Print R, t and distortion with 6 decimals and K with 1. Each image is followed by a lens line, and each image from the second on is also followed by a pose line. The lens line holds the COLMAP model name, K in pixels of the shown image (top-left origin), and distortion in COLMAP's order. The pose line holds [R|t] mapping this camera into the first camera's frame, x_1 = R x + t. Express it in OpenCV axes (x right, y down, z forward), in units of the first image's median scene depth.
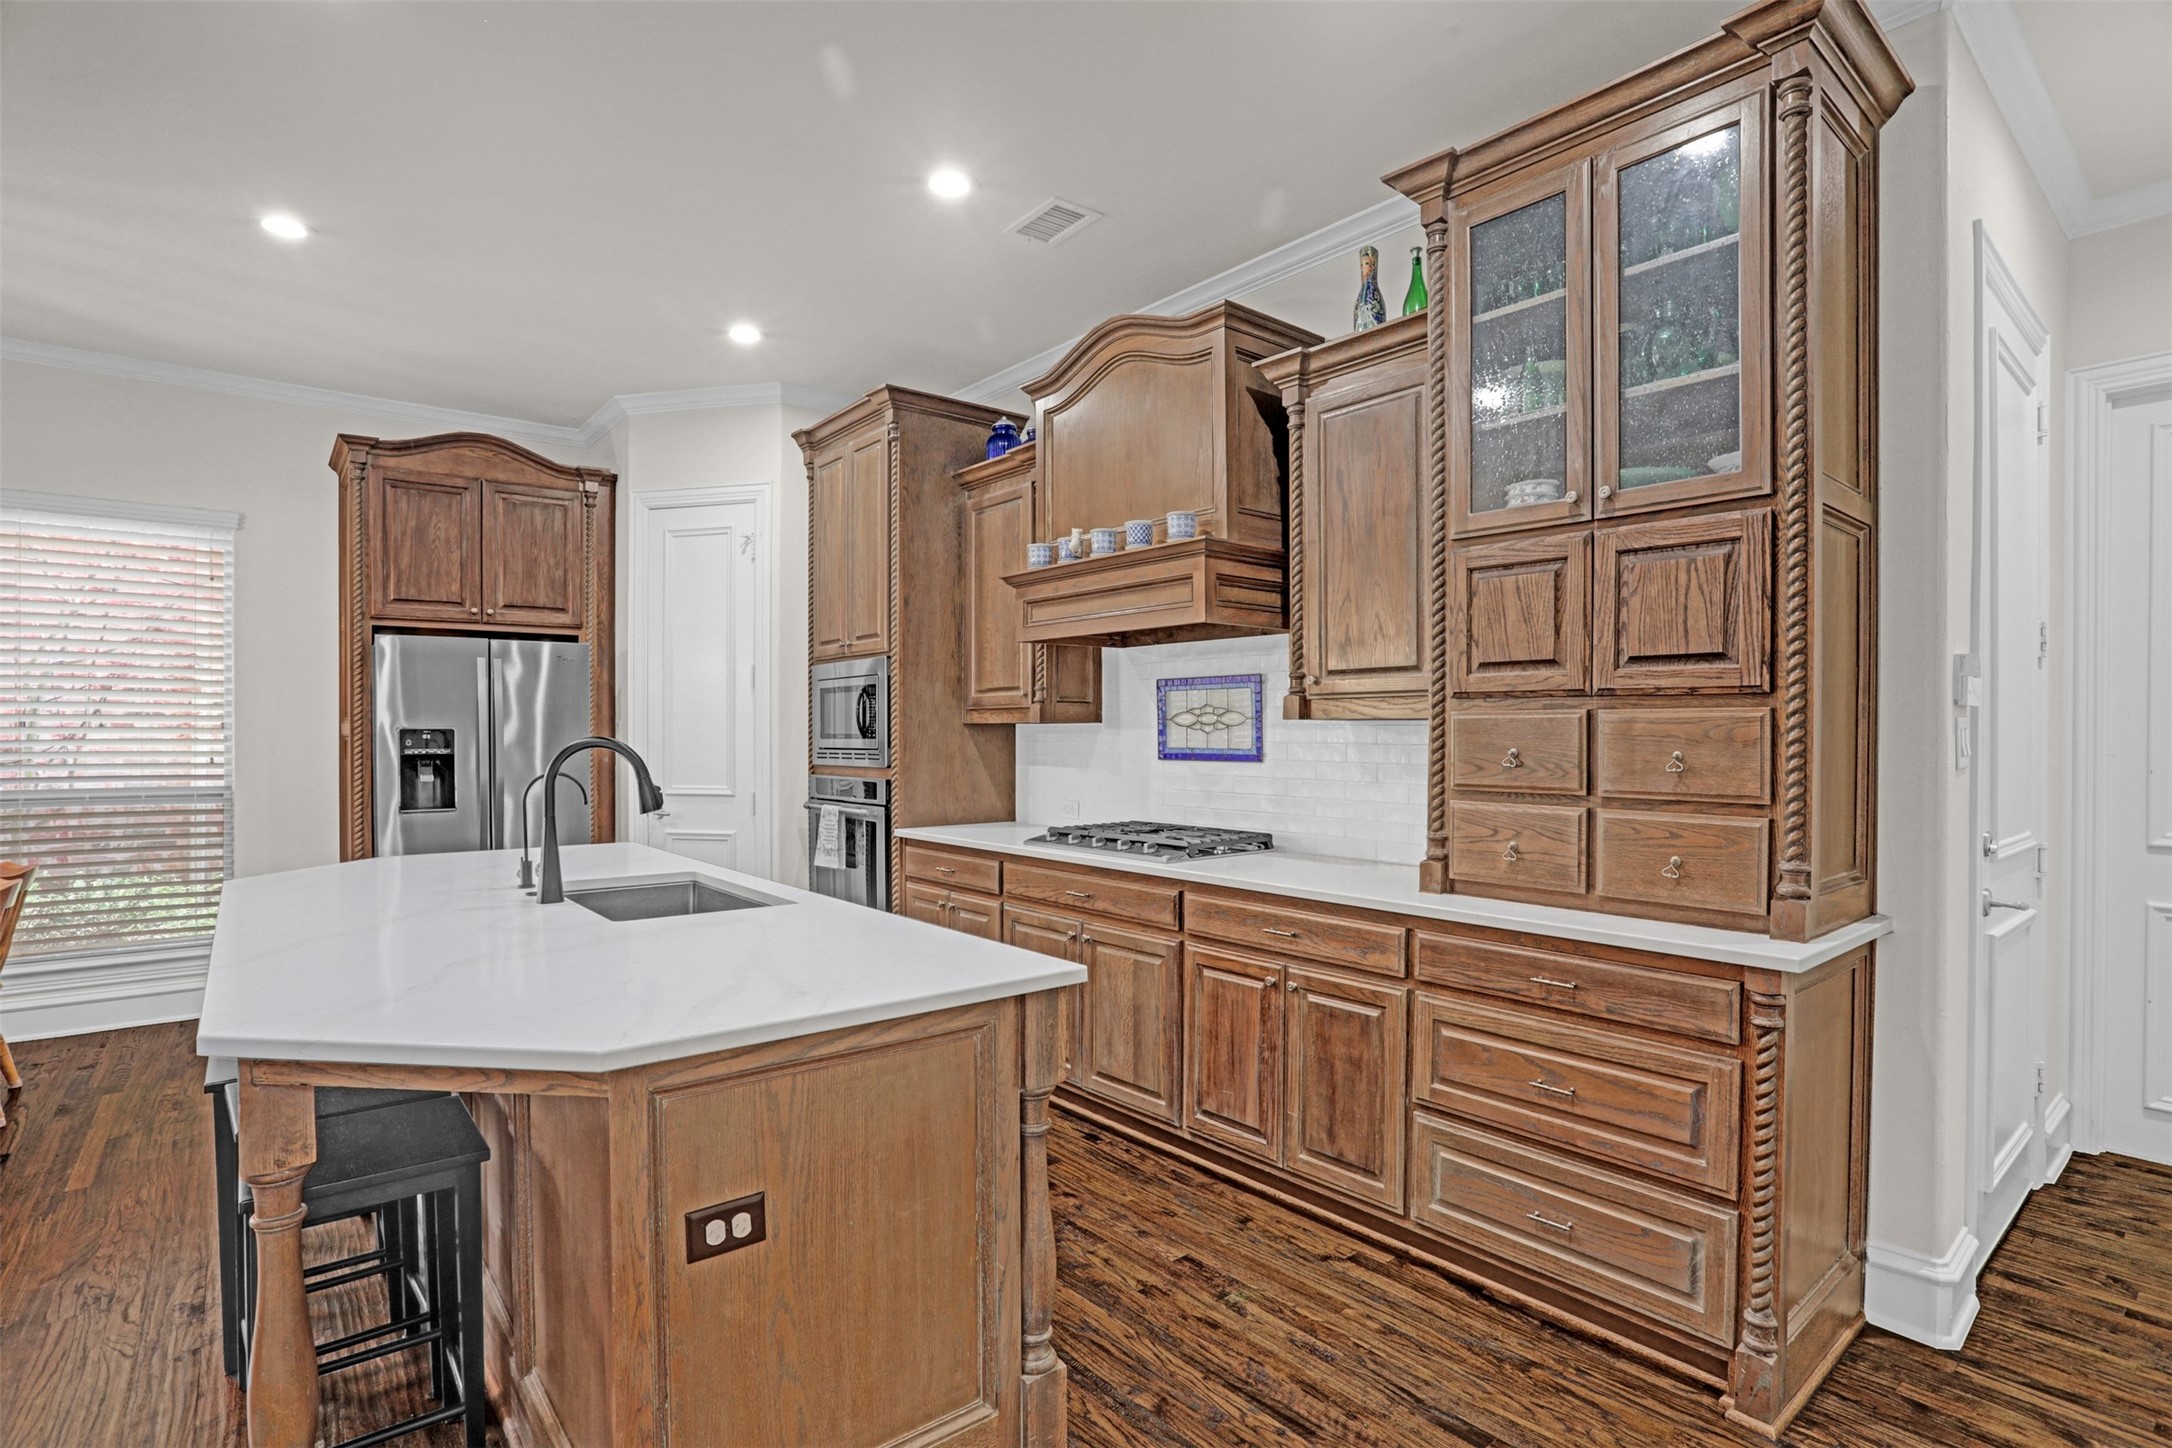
lens RADIAL K [[1053.9, 0, 1084.9], [0, 1053.9, 755.9], [0, 0, 1]] dist [-0.060827, 0.020121]
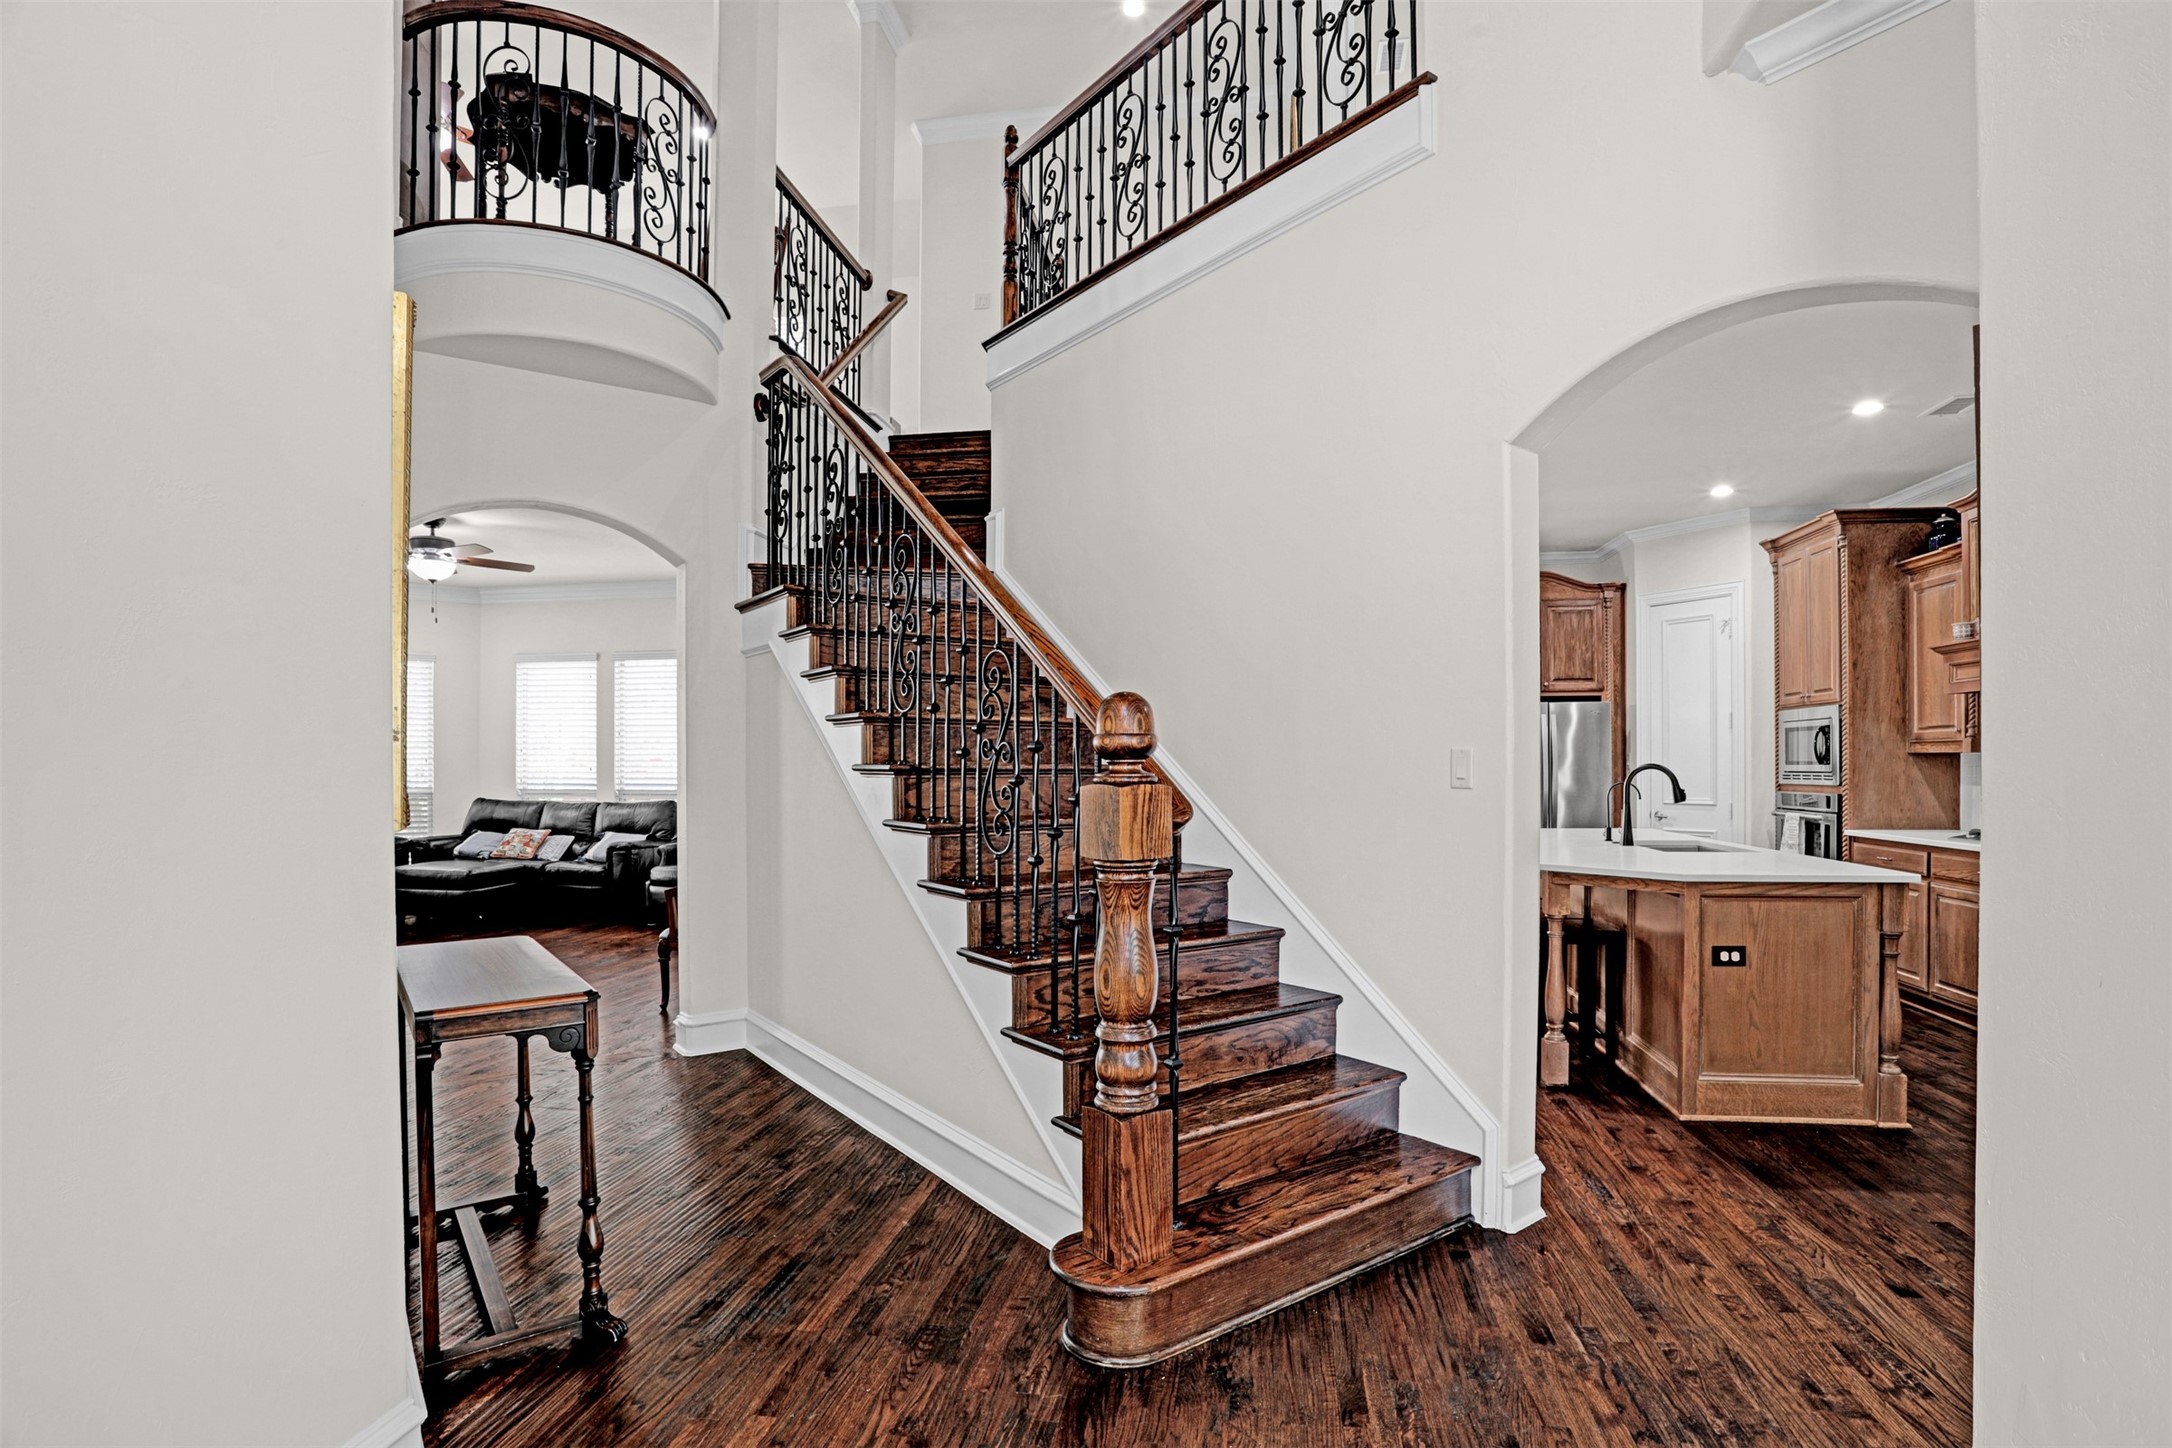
lens RADIAL K [[1053.9, 0, 1084.9], [0, 1053.9, 755.9], [0, 0, 1]] dist [-0.060827, 0.020121]
pose [[0.655768, -0.006508, -0.754935, 0.177929], [-0.012780, 0.999724, -0.019720, 0.011243], [0.754855, 0.022580, 0.655503, -0.625534]]
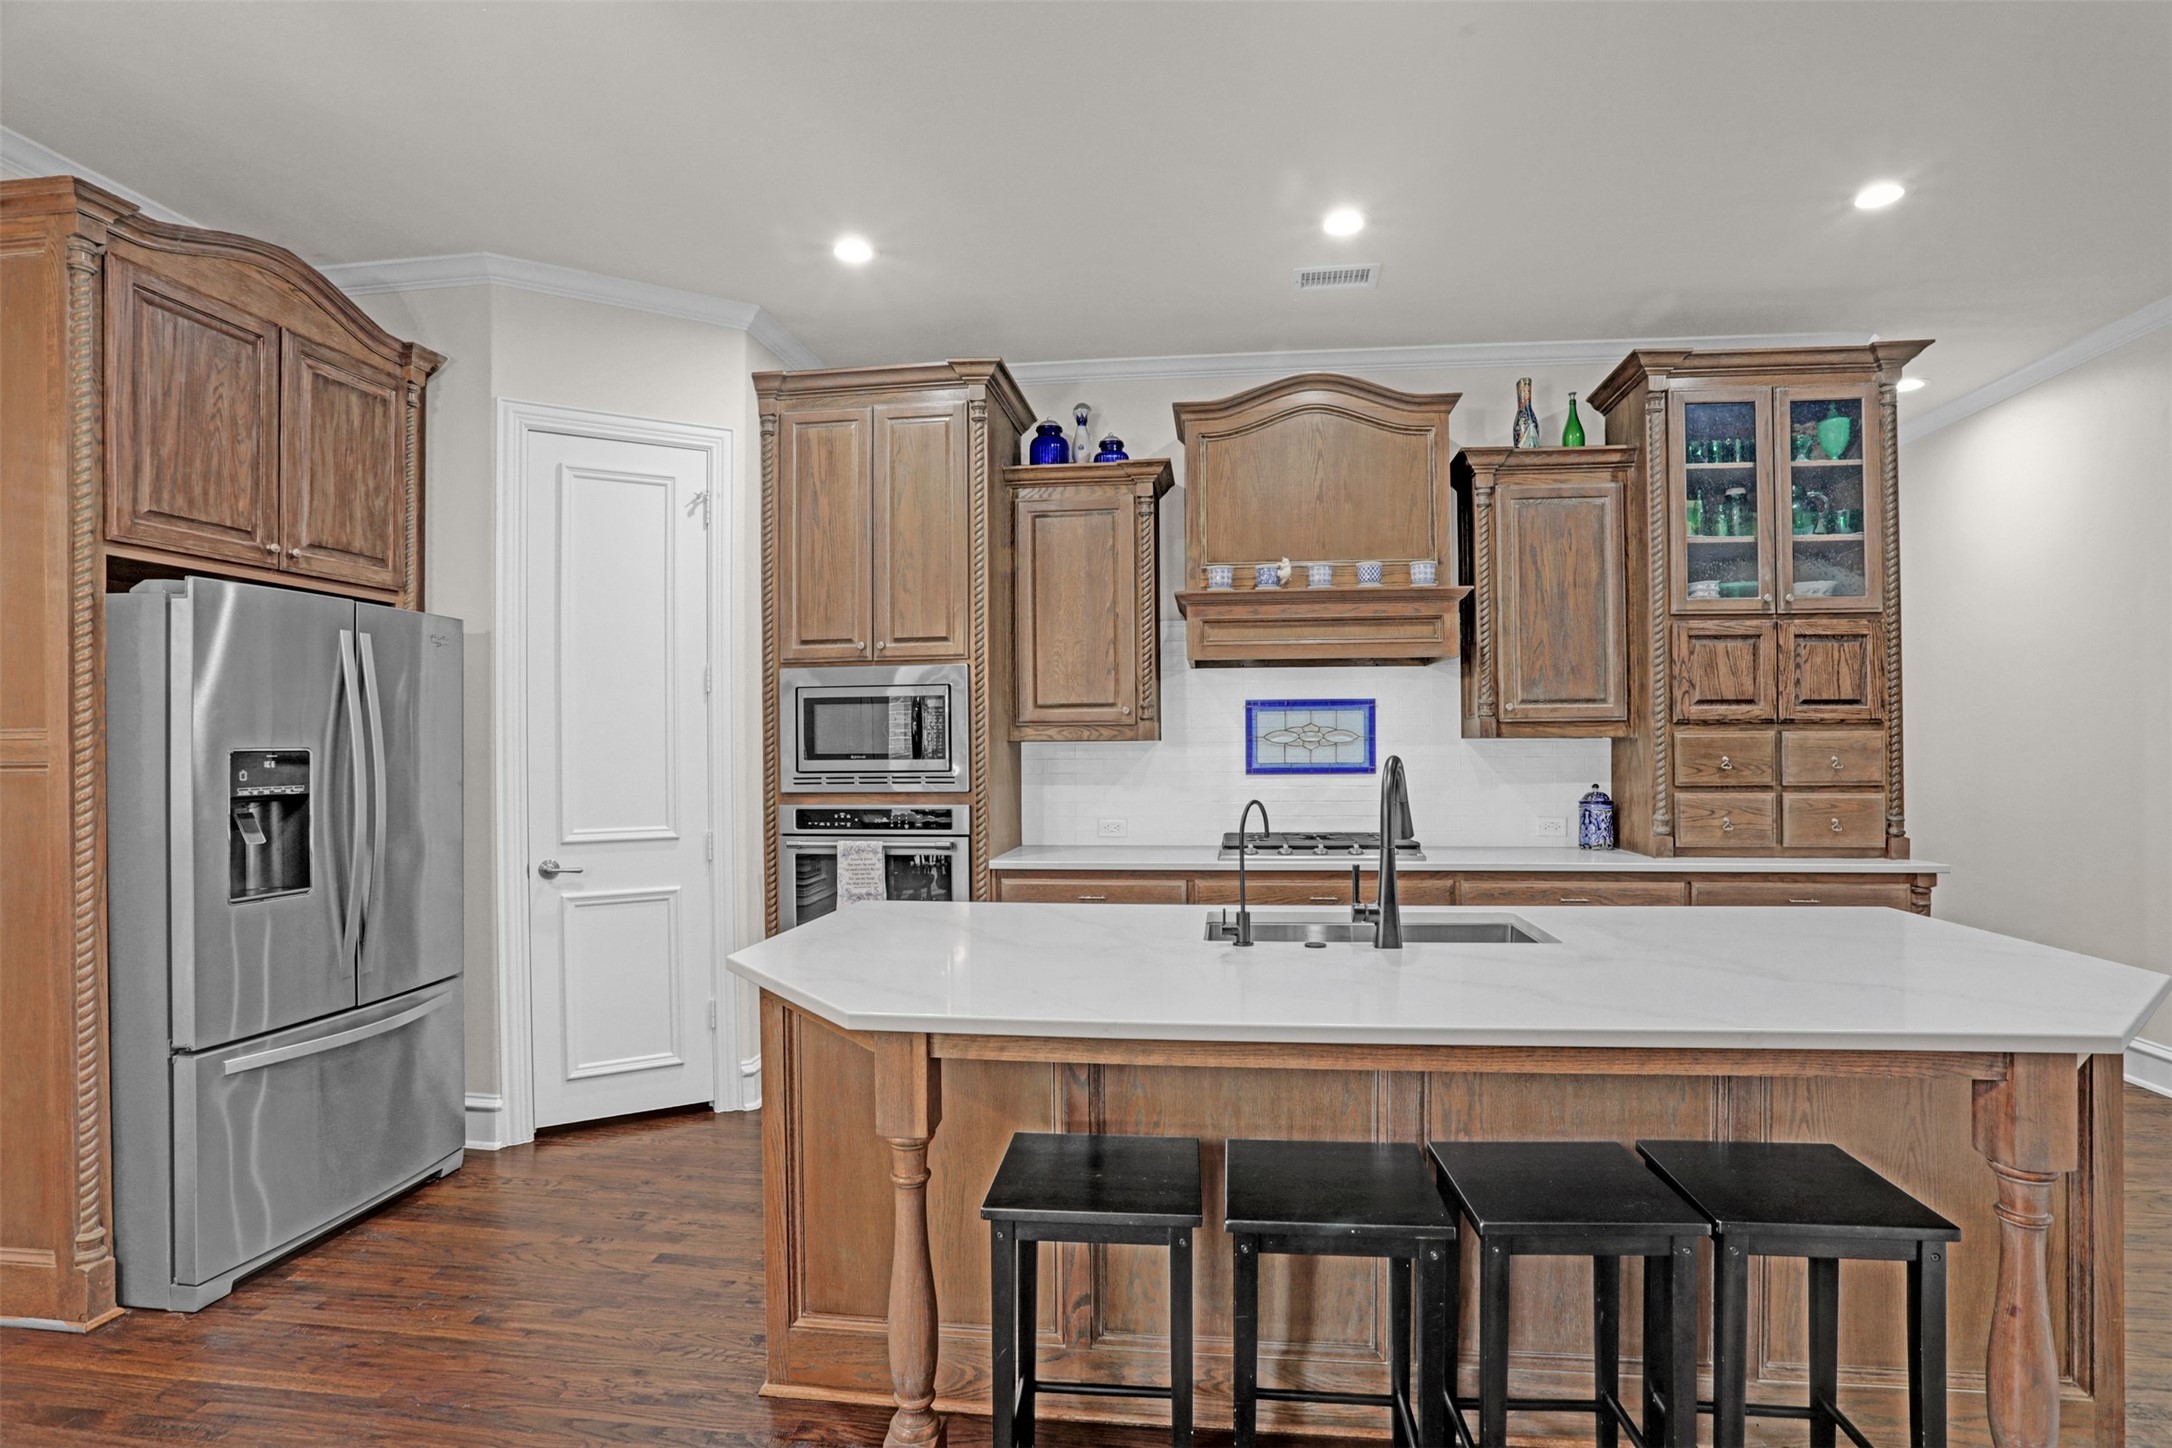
lens RADIAL K [[1053.9, 0, 1084.9], [0, 1053.9, 755.9], [0, 0, 1]] dist [-0.060827, 0.020121]
pose [[0.730609, -0.009783, 0.682726, -0.714333], [0.022602, 0.999696, -0.009862, -0.008003], [-0.682422, 0.022636, 0.730608, 0.294623]]
